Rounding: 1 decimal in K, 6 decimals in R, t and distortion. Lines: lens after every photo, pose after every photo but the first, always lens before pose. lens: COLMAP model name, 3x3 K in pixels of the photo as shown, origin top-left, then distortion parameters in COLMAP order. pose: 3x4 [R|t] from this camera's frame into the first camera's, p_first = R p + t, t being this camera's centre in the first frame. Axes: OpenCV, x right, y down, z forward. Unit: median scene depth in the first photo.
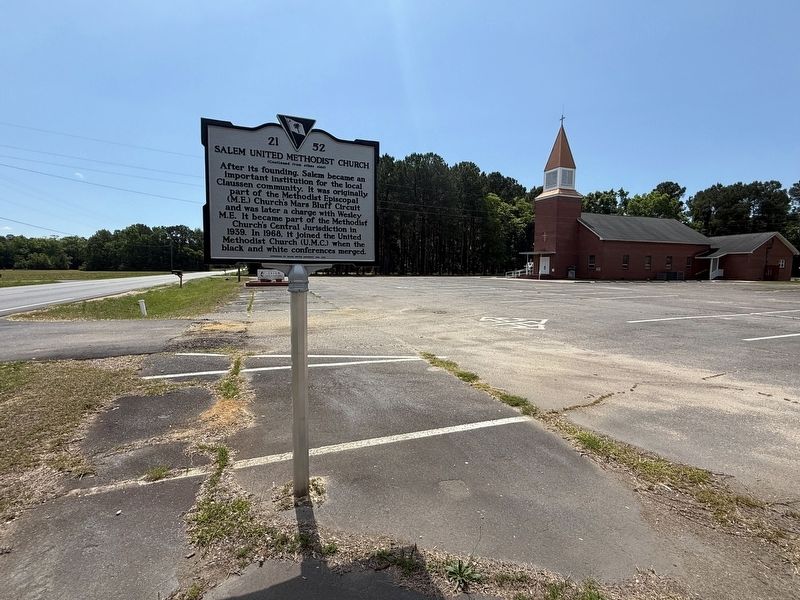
lens RADIAL K [[389.4, 0, 400.0], [0, 389.4, 300.0], [0, 0, 1]] dist [-0.002140, -0.000806]
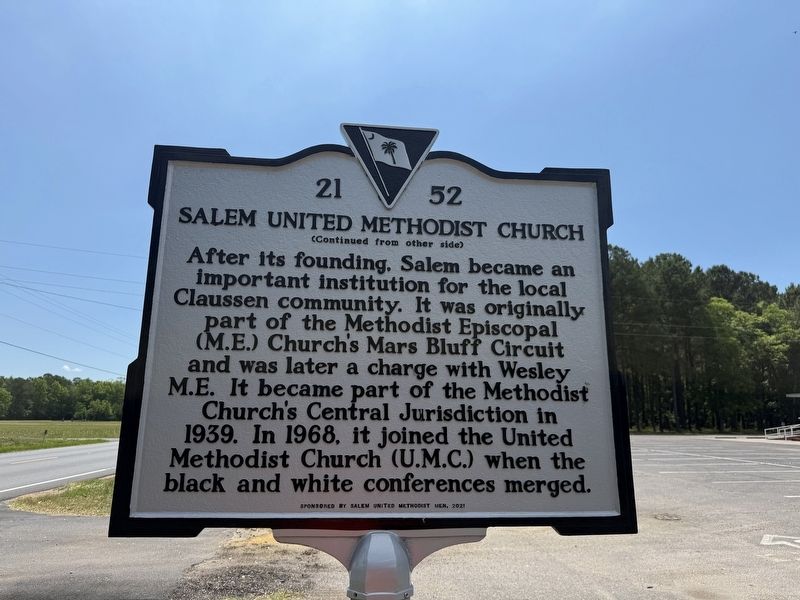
lens RADIAL K [[557.0, 0, 412.3], [0, 557.0, 300.5], [0, 0, 1]] dist [-0.003944, -0.001669]
pose [[0.966461, -0.053310, -0.251218, -0.109048], [-0.019041, 0.960651, -0.277106, -0.144586], [0.256105, 0.272596, 0.927417, 0.517429]]
